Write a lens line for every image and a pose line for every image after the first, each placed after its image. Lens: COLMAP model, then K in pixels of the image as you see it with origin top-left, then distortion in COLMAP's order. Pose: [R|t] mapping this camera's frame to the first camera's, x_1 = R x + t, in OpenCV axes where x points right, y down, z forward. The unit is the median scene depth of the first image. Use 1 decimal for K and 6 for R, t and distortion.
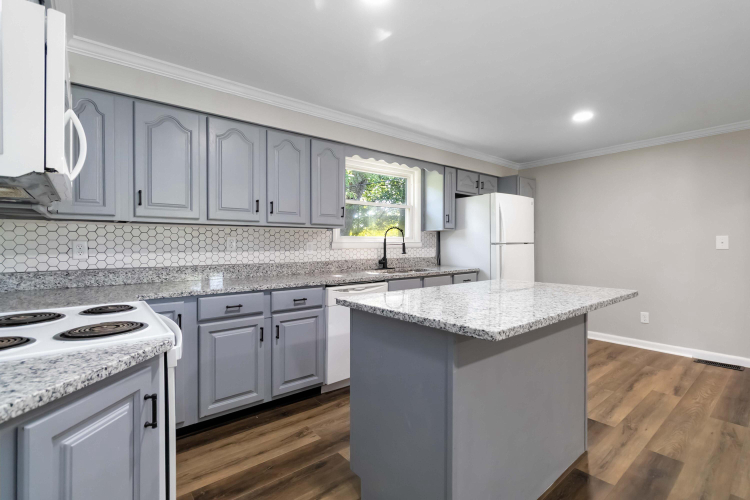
lens RADIAL K [[348.2, 0, 380.6], [0, 348.2, 244.0], [0, 0, 1]] dist [0.000010, -0.000506]
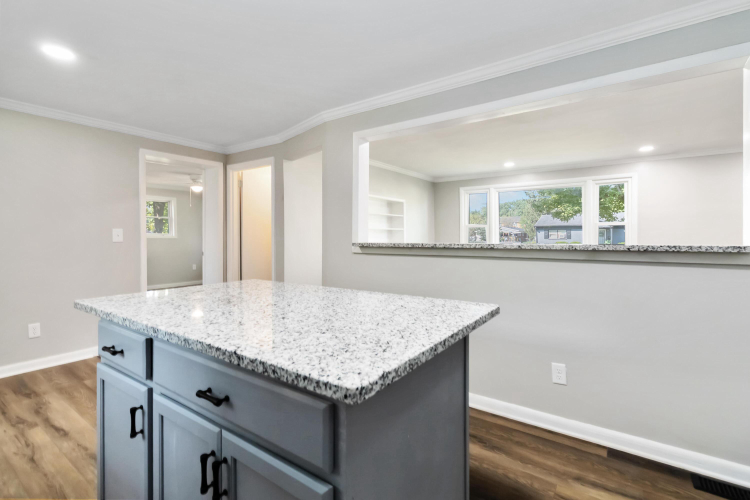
lens RADIAL K [[348.2, 0, 380.6], [0, 348.2, 244.0], [0, 0, 1]] dist [0.000010, -0.000506]
pose [[-0.254472, -0.019529, 0.966883, -0.220780], [0.002601, 0.999779, 0.020878, 0.001637], [-0.967077, 0.007827, -0.254365, 0.500282]]
